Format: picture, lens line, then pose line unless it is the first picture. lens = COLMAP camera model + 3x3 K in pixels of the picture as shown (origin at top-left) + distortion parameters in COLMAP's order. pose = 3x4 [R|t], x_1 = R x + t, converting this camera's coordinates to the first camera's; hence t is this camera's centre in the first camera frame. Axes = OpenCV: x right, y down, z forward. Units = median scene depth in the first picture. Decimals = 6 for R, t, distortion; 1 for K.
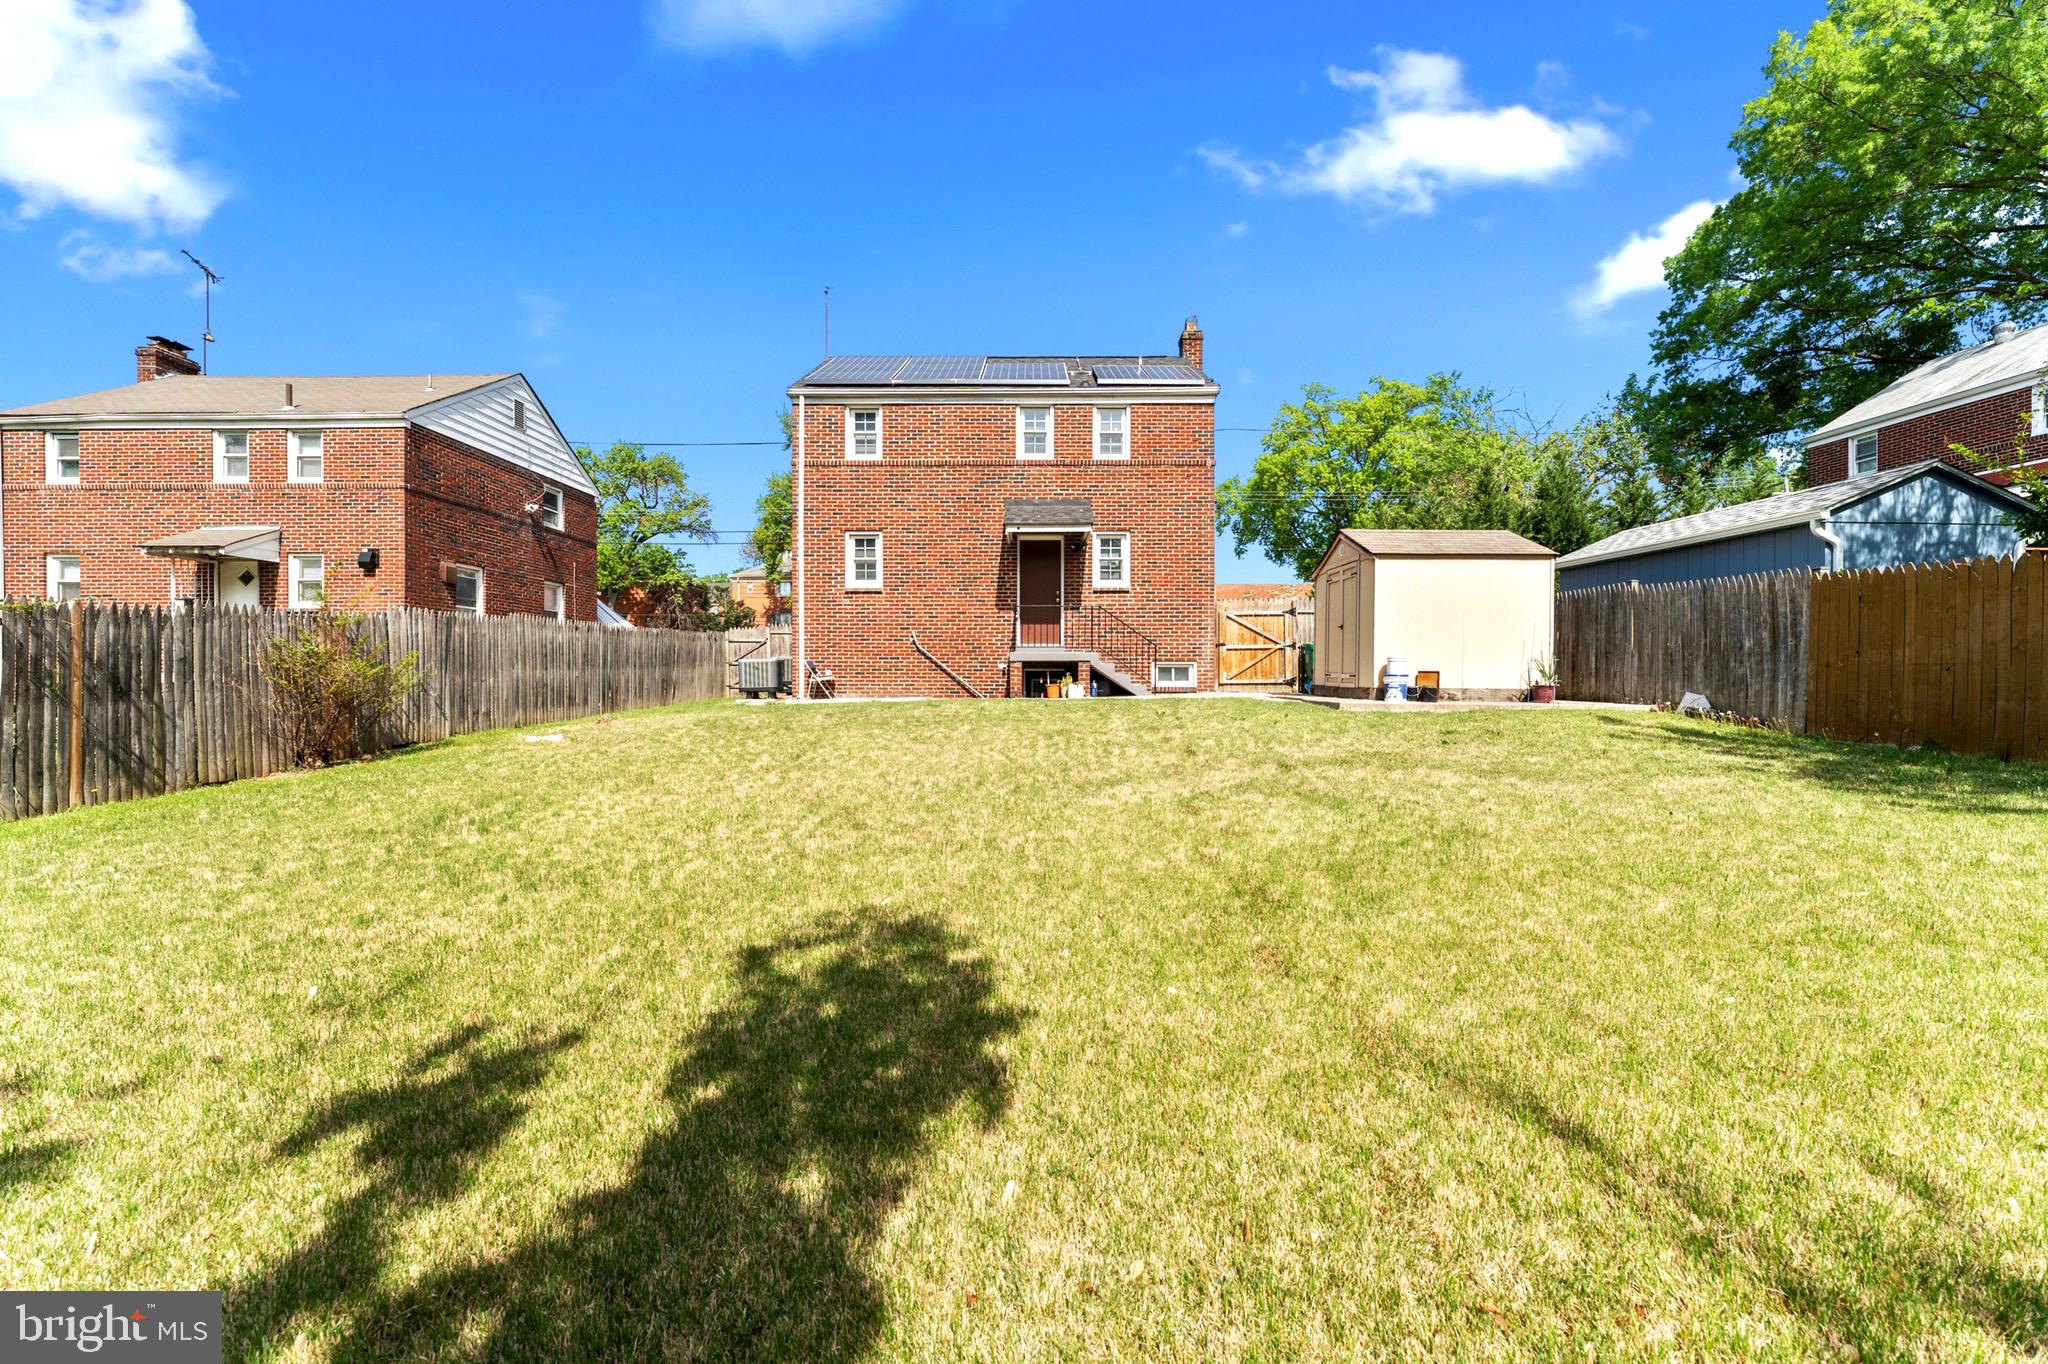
lens RADIAL K [[818.8, 0, 1009.5], [0, 818.8, 681.7], [0, 0, 1]] dist [0.000832, 0.000043]
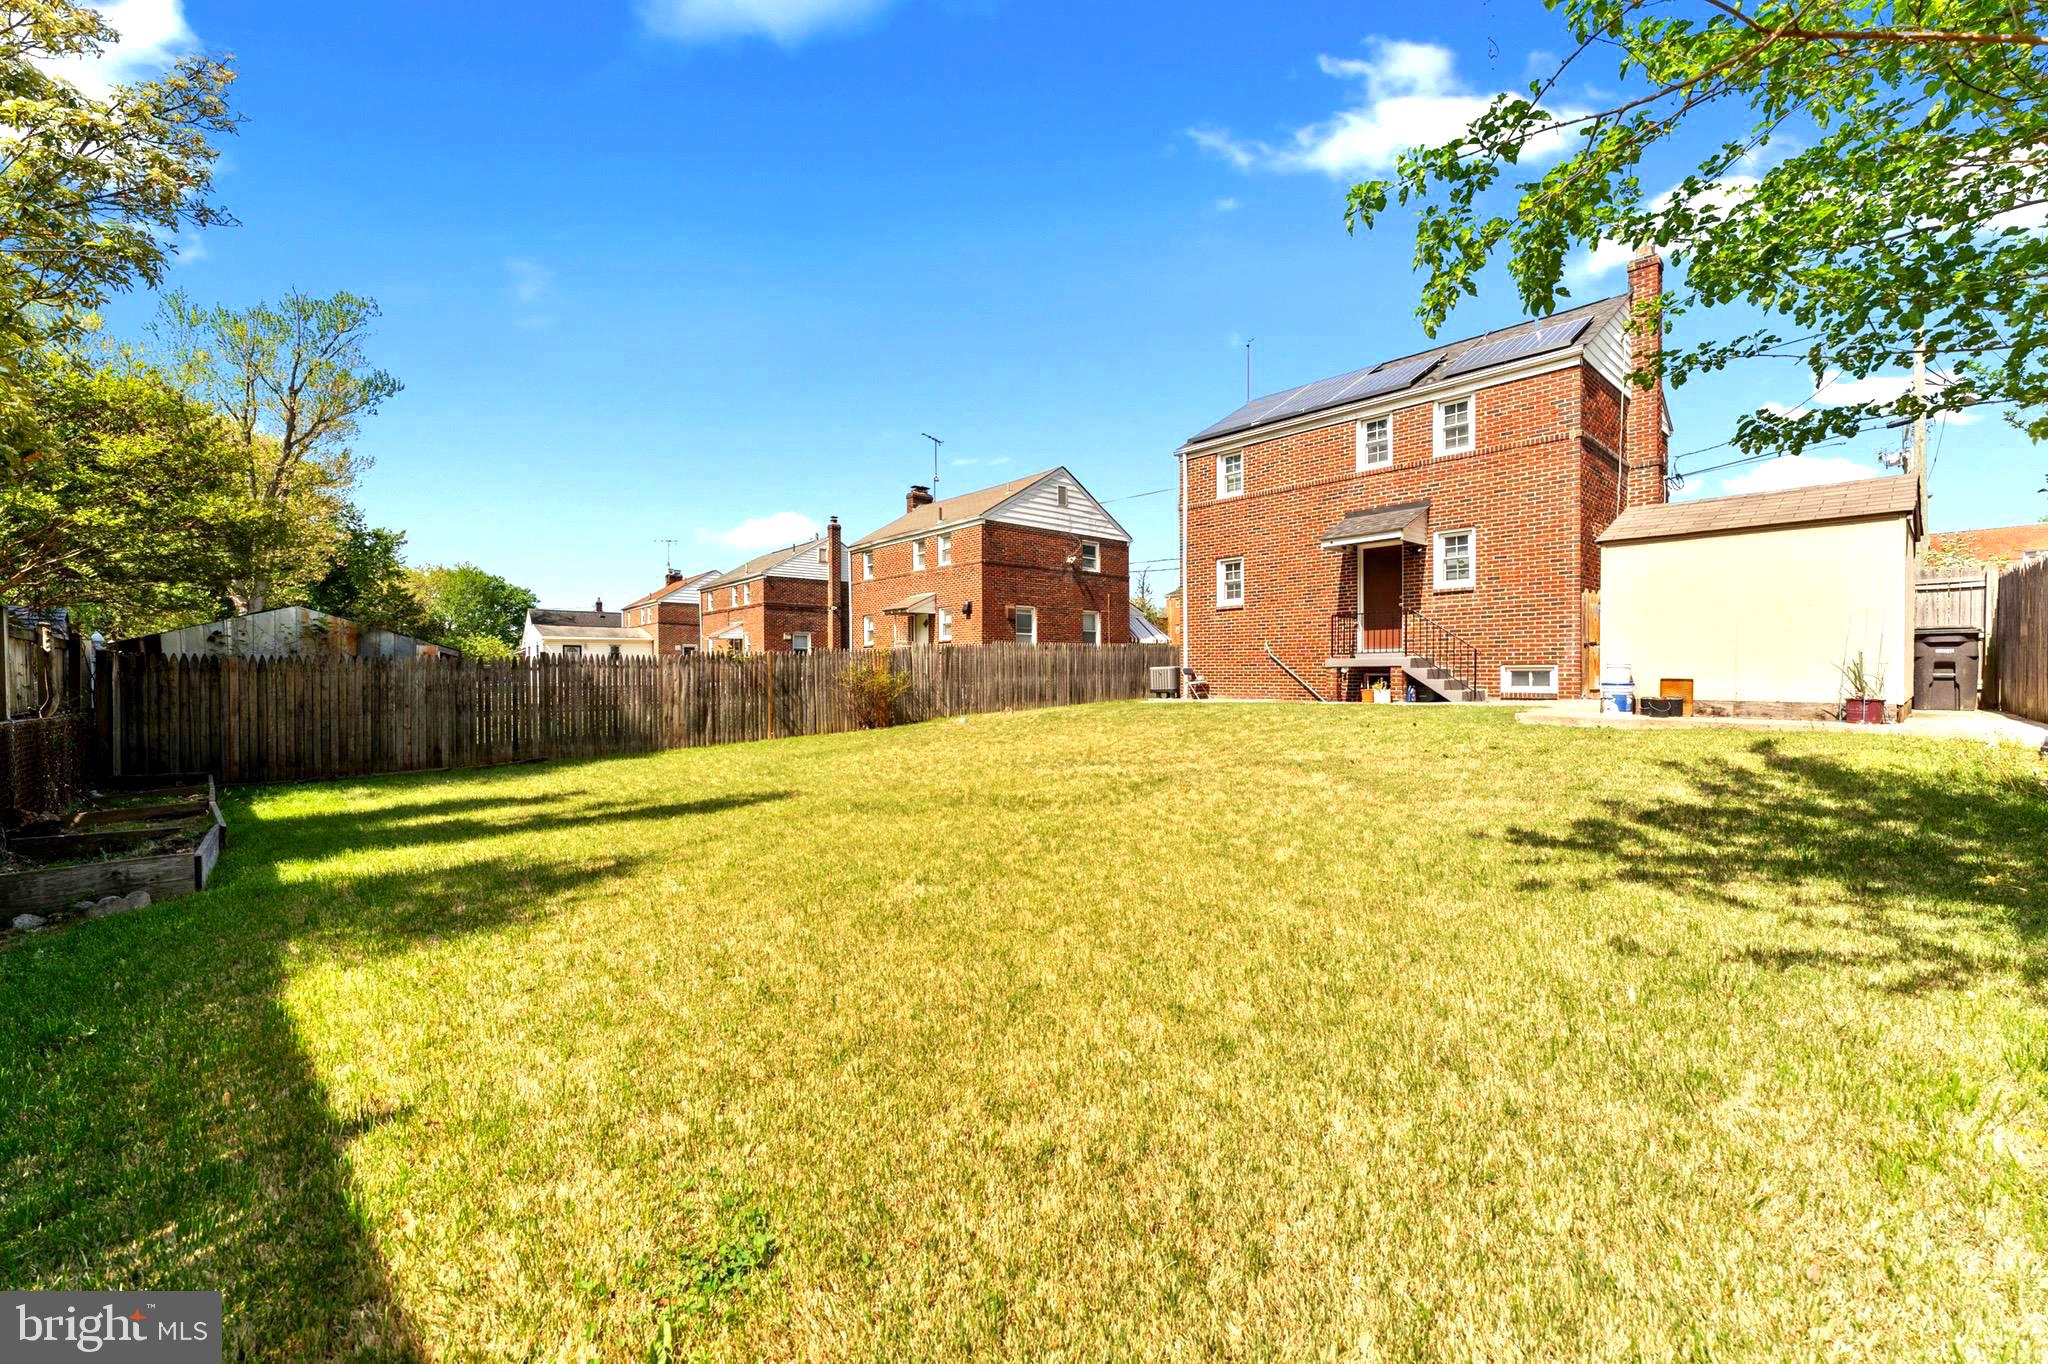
lens RADIAL K [[809.7, 0, 1000.3], [0, 809.7, 683.6], [0, 0, 1]] dist [-0.000156, -0.000028]
pose [[0.665751, 0.003277, -0.746167, 0.469826], [0.001772, 0.999981, 0.005972, -0.009952], [0.746172, -0.005298, 0.665732, -0.023126]]
